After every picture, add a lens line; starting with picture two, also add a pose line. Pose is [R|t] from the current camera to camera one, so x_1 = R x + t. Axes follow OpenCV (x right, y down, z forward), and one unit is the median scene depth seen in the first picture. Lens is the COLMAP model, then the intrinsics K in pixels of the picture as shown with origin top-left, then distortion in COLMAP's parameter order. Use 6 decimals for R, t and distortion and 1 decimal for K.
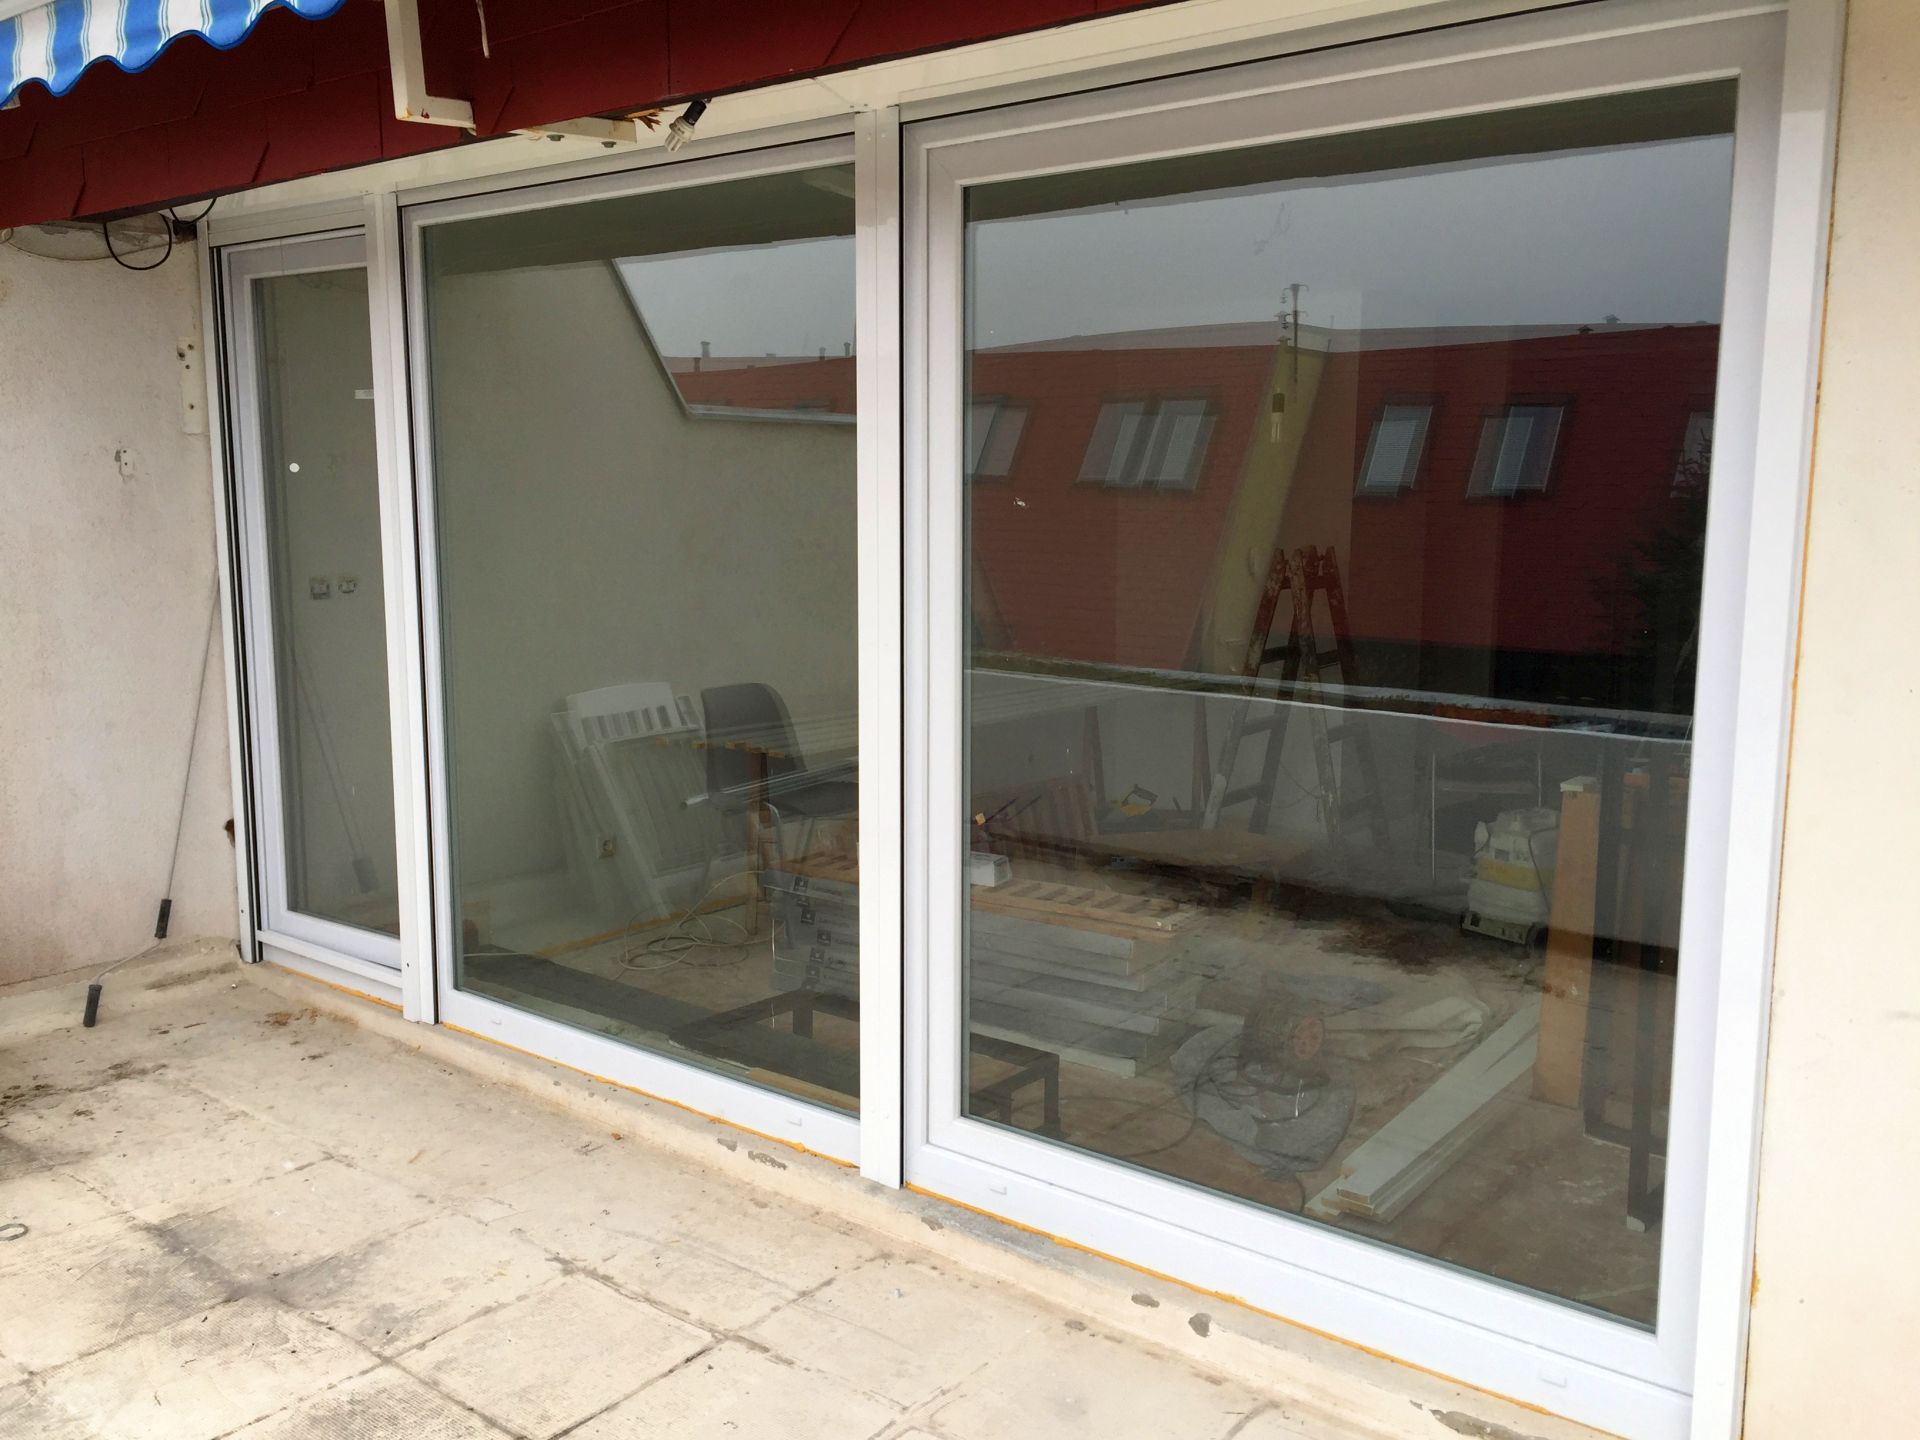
lens RADIAL K [[1644.0, 0, 960.0], [0, 1644.0, 720.0], [0, 0, 1]] dist [0.111831, -0.158386]
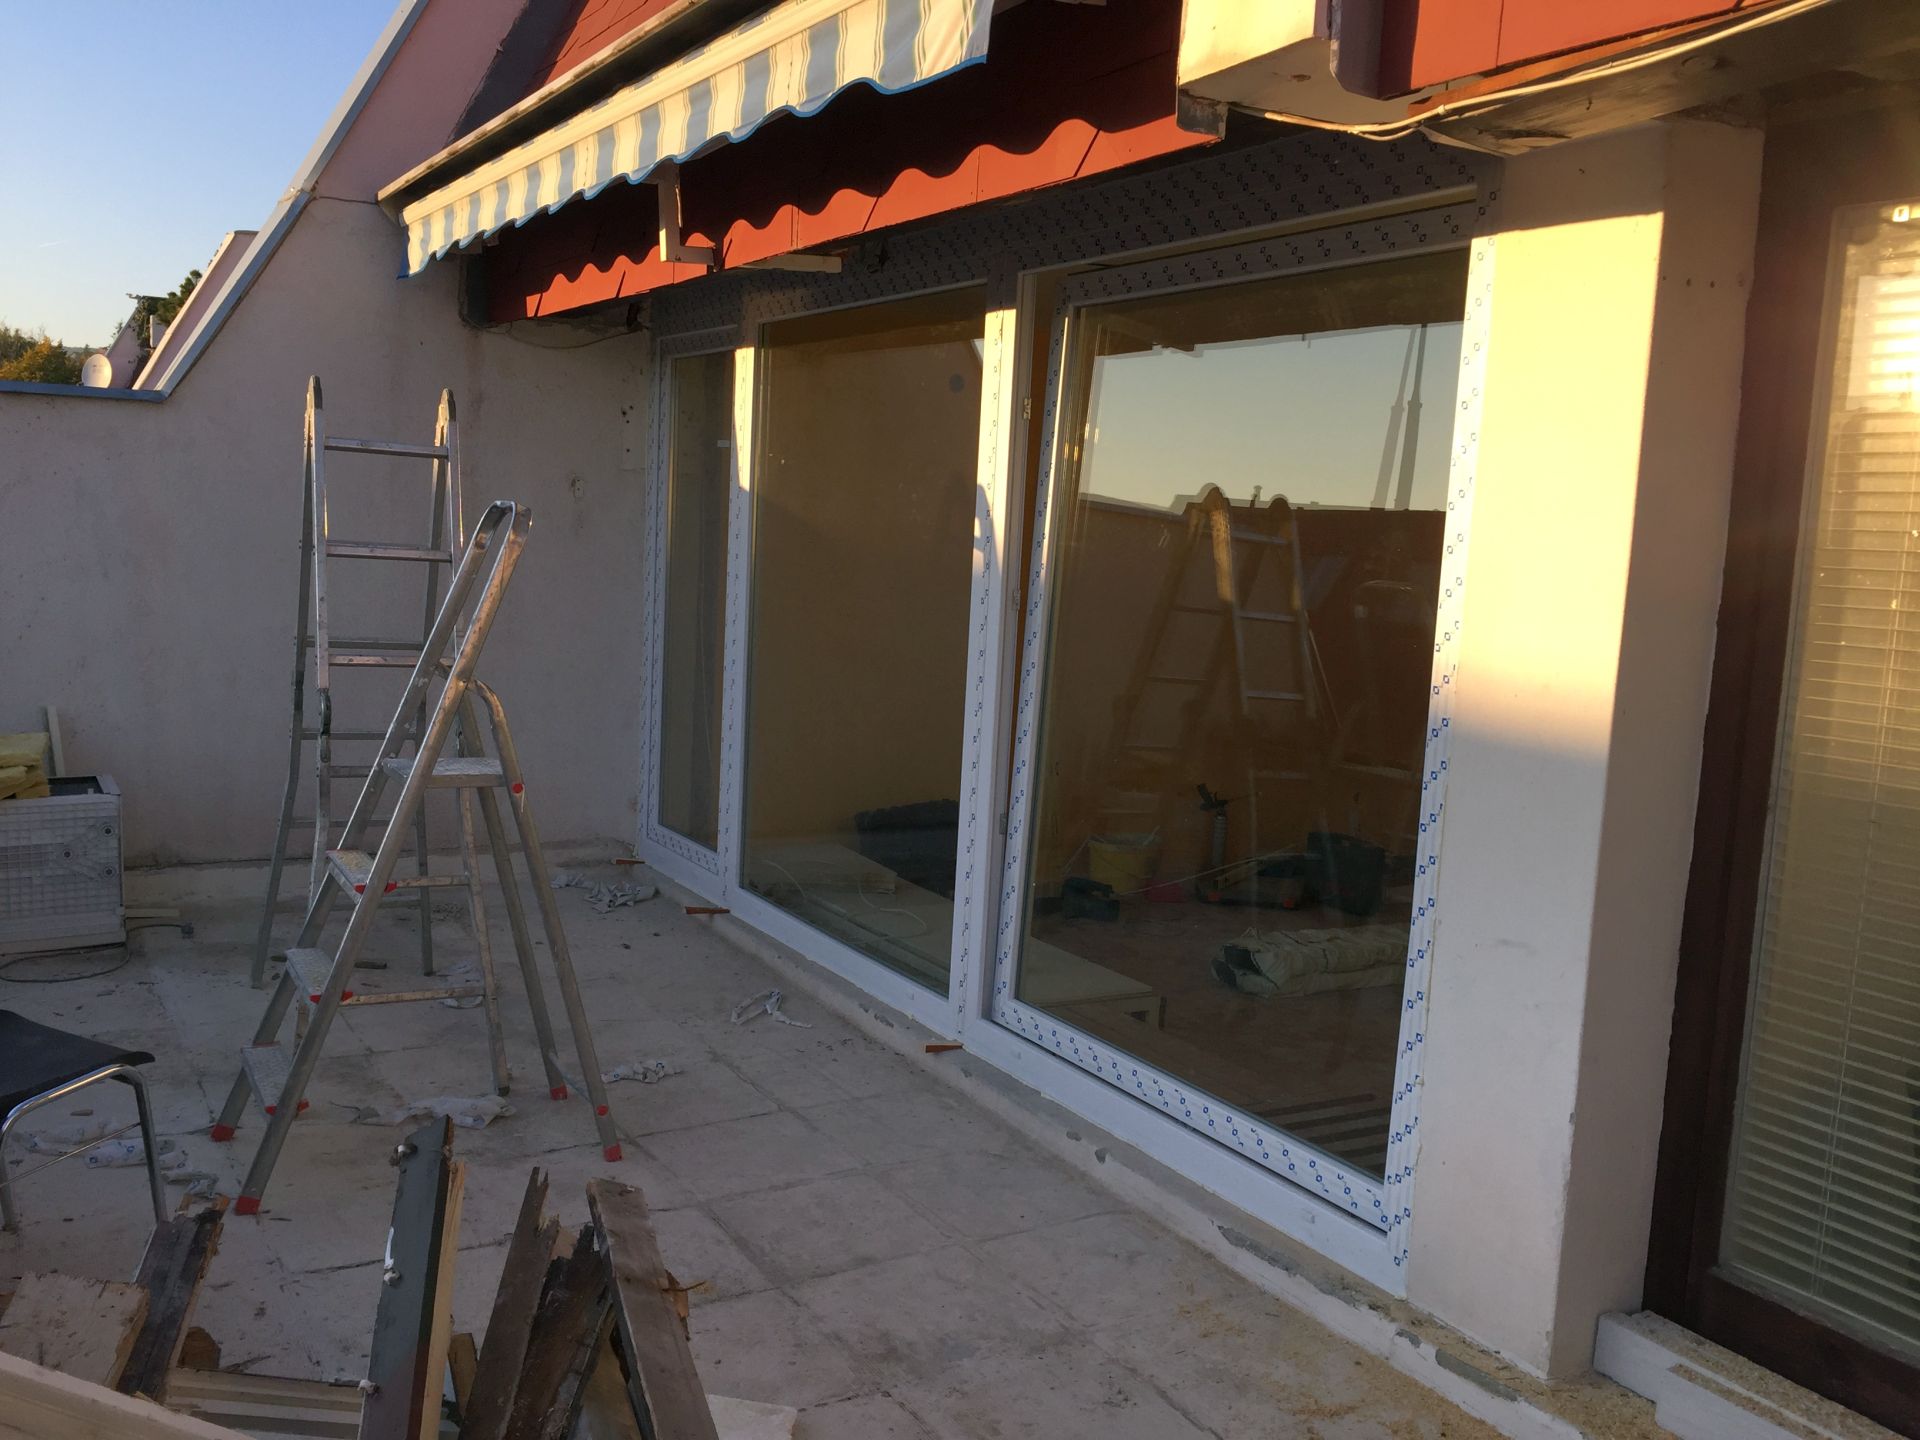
lens RADIAL K [[1644.0, 0, 960.0], [0, 1644.0, 720.0], [0, 0, 1]] dist [0.111831, -0.158386]
pose [[0.934476, 0.088954, -0.344736, 0.414476], [-0.103967, 0.994260, -0.025270, 0.058847], [0.340509, 0.059456, 0.938360, -0.258172]]
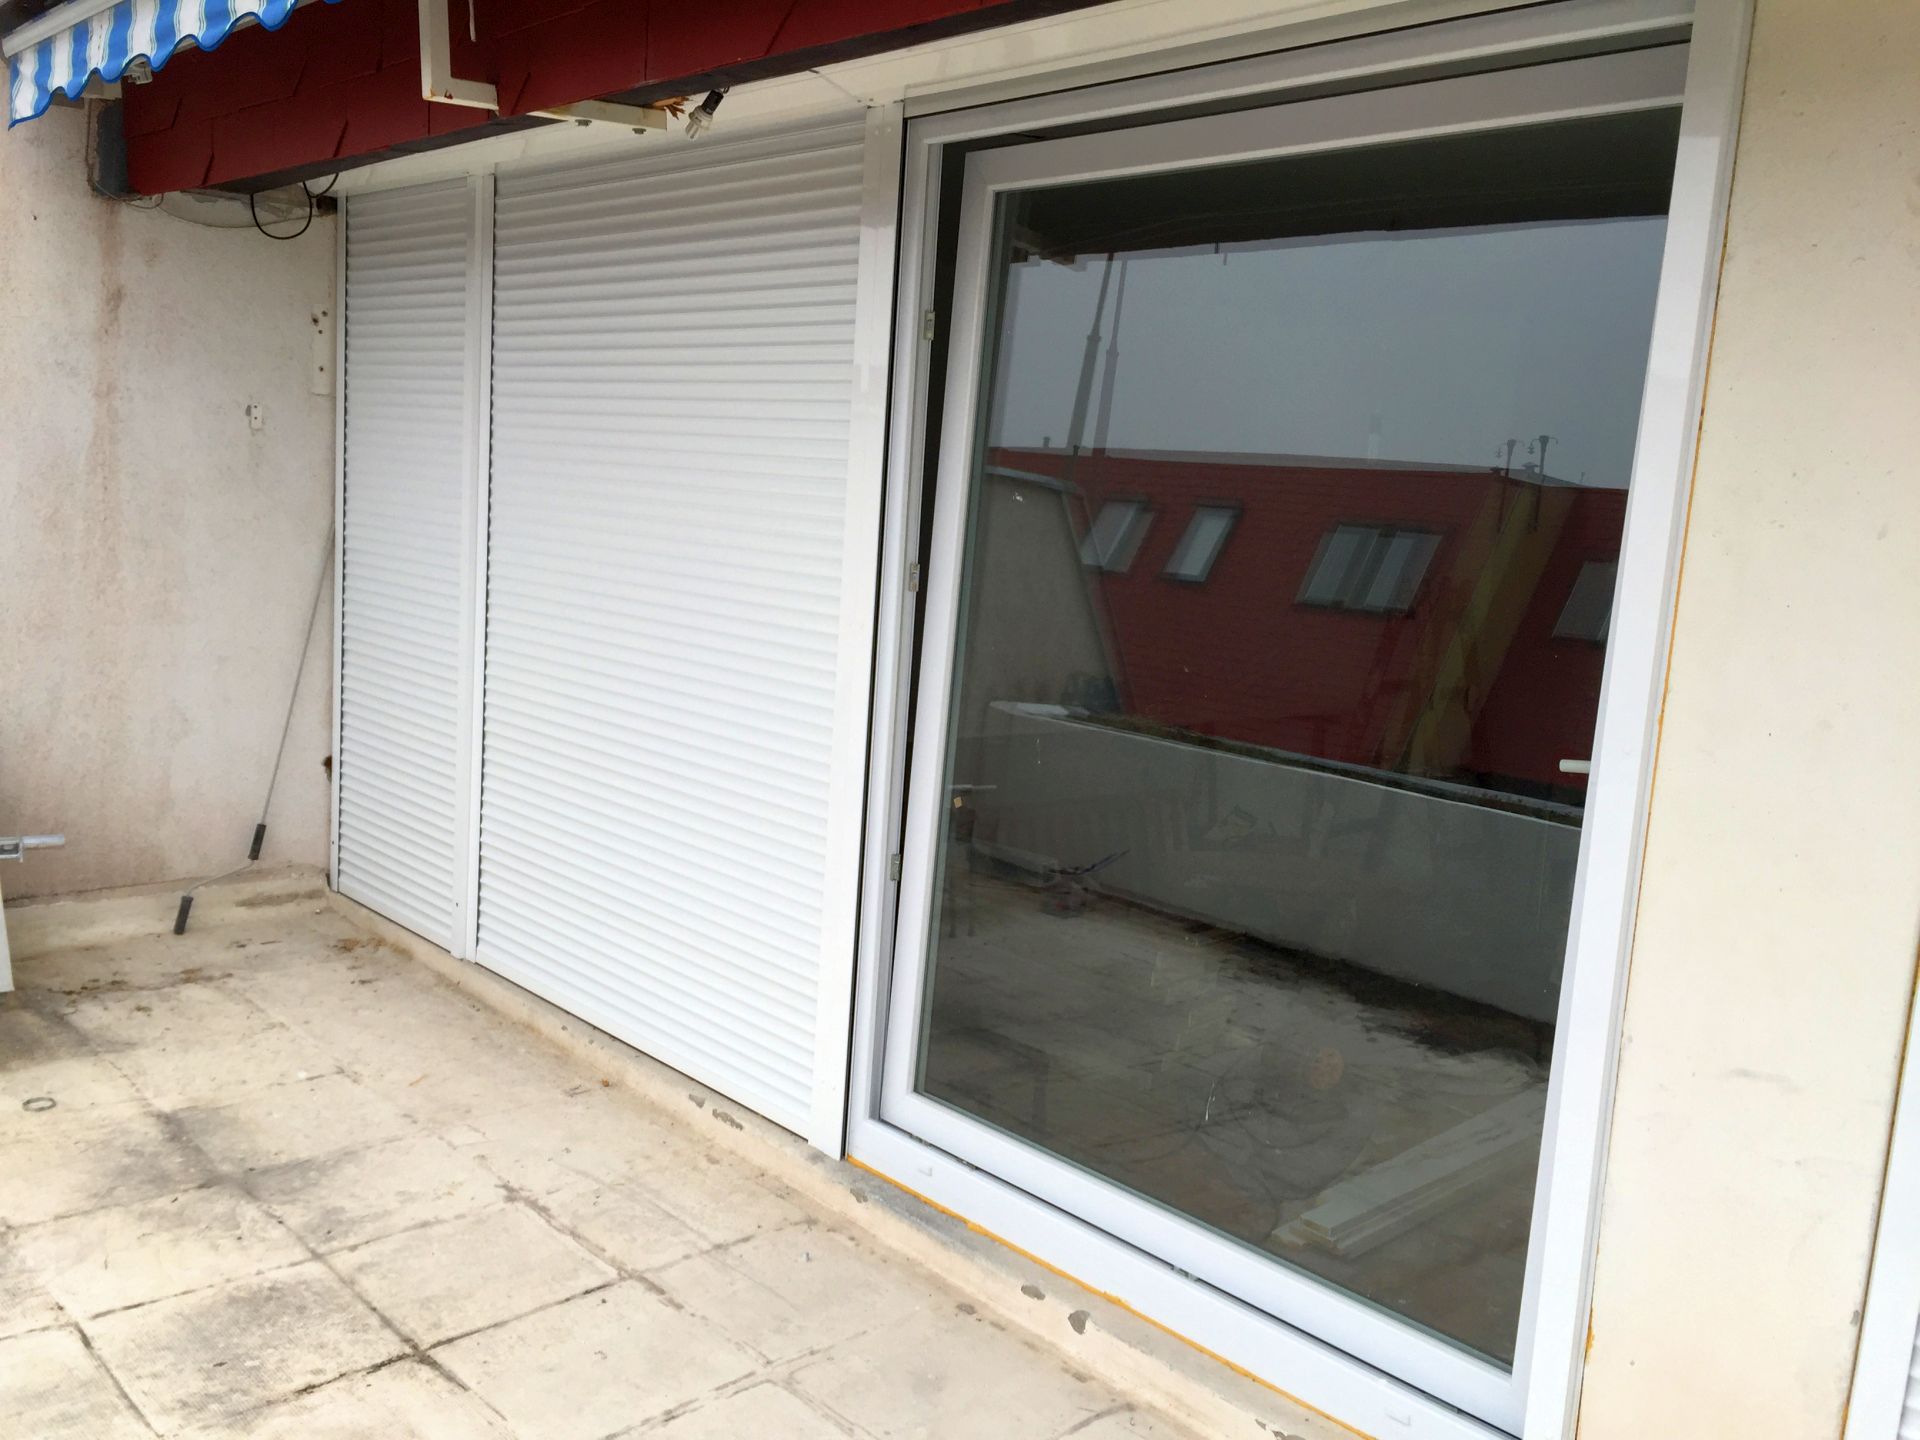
lens RADIAL K [[1652.8, 0, 960.0], [0, 1652.8, 720.0], [0, 0, 1]] dist [0.115145, -0.170175]
pose [[0.986947, 0.079962, -0.139792, 0.167160], [-0.081128, 0.996700, -0.002657, 0.010052], [0.139118, 0.013963, 0.990177, -0.009453]]
